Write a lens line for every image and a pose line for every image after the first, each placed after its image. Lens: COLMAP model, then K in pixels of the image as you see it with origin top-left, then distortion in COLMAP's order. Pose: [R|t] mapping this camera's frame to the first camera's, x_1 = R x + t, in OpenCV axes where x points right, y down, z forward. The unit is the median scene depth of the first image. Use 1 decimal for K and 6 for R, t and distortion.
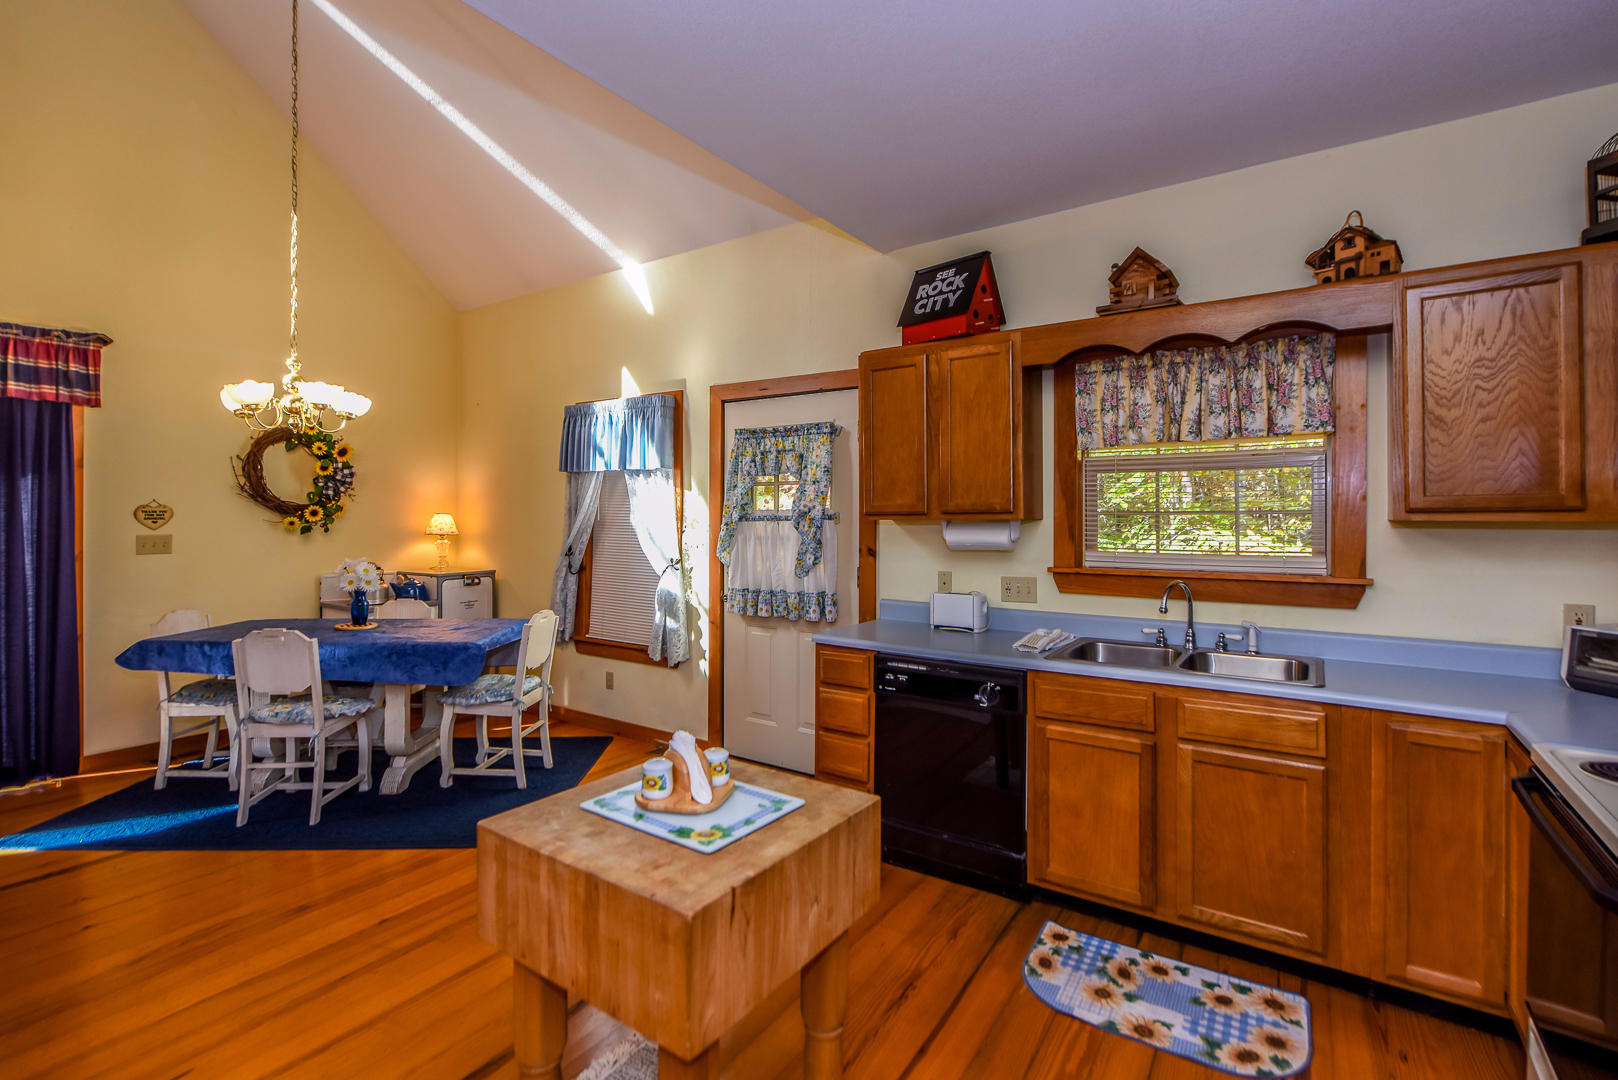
lens RADIAL K [[729.6, 0, 813.9], [0, 729.6, 515.4], [0, 0, 1]] dist [0.000674, -0.000614]
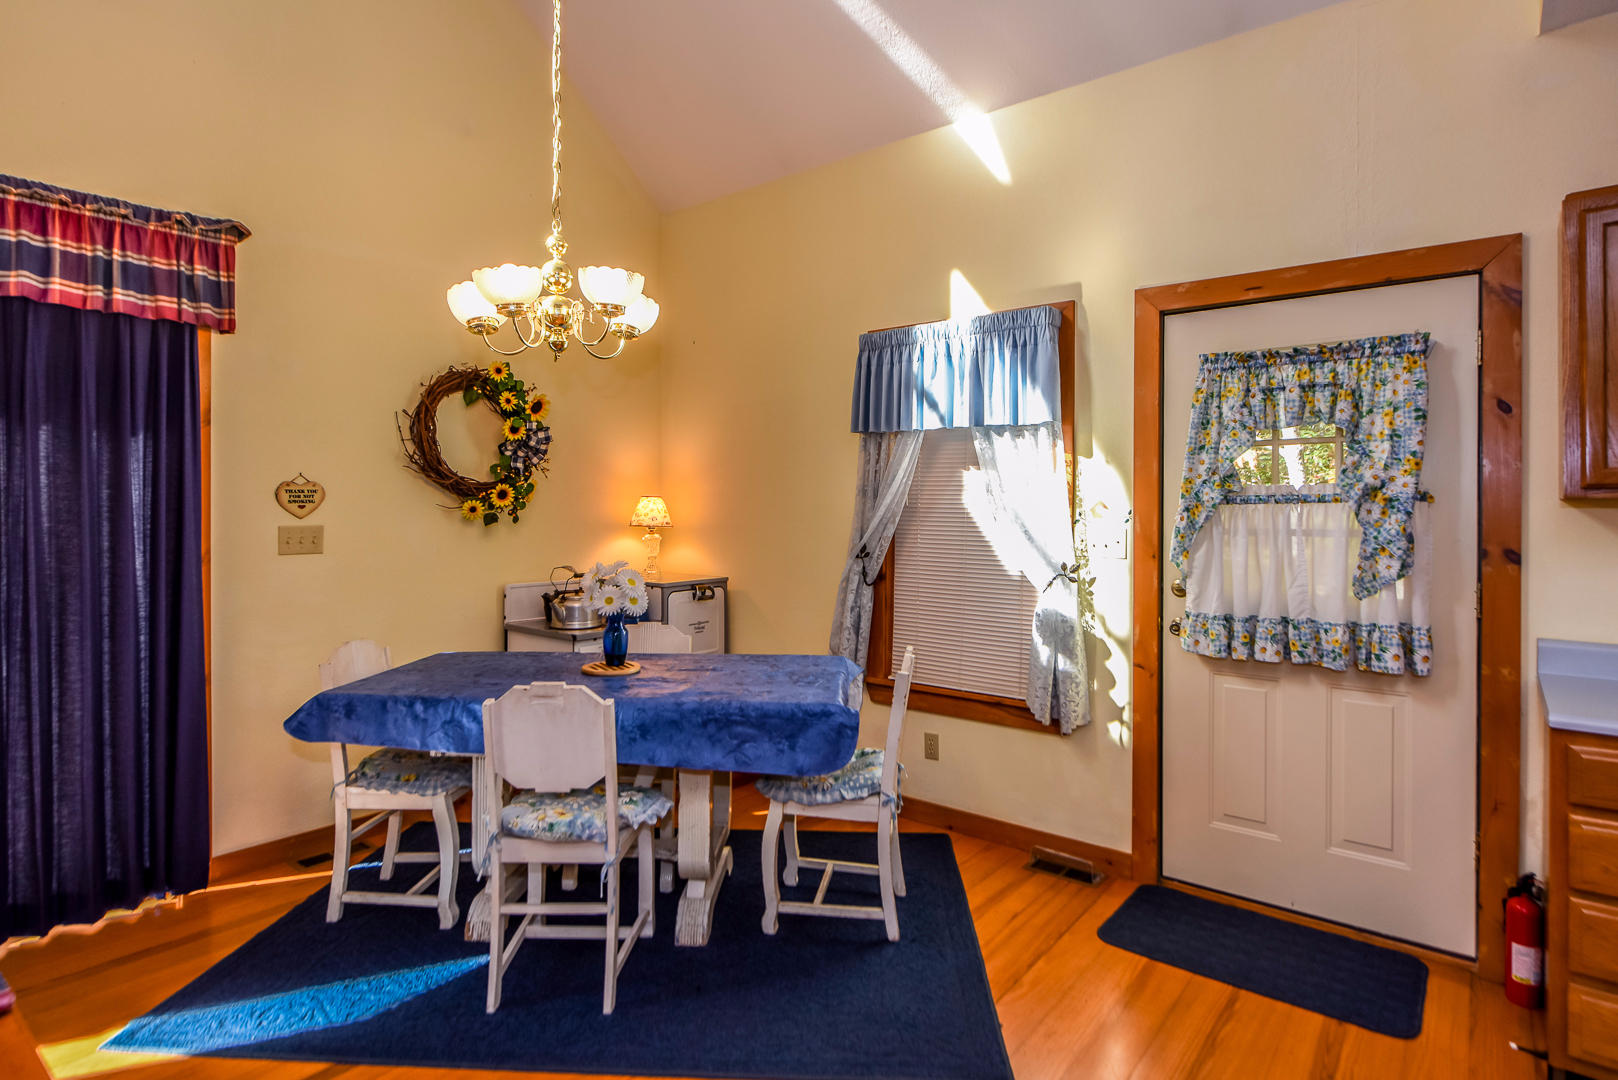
lens RADIAL K [[844.7, 0, 832.0], [0, 844.7, 509.7], [0, 0, 1]] dist [0.000663, 0.000427]
pose [[0.996961, -0.000241, -0.077906, -0.392310], [0.000517, 0.999994, 0.003515, 0.010633], [0.077905, -0.003544, 0.996954, 0.287228]]
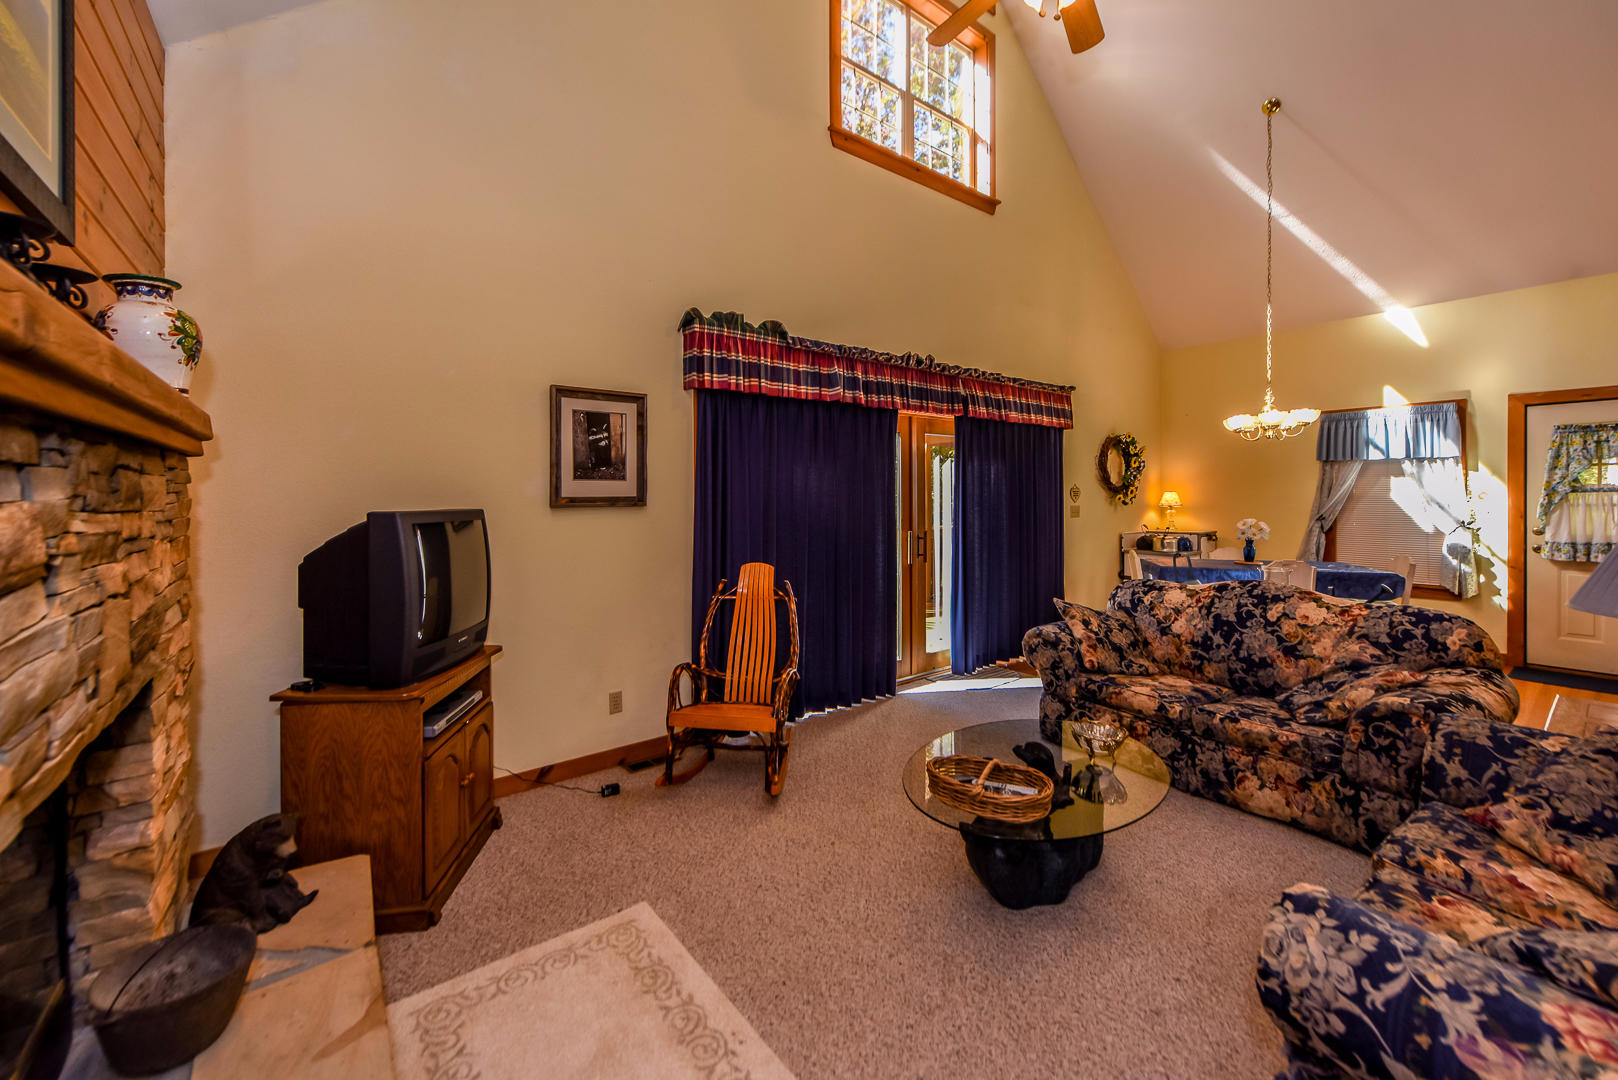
lens RADIAL K [[641.1, 0, 806.9], [0, 641.1, 504.5], [0, 0, 1]] dist [-0.001816, -0.000557]
pose [[0.948519, -0.006060, -0.316661, -1.144847], [0.009099, 0.999926, 0.008120, 0.008067], [0.316588, -0.010584, 0.948504, -0.626087]]
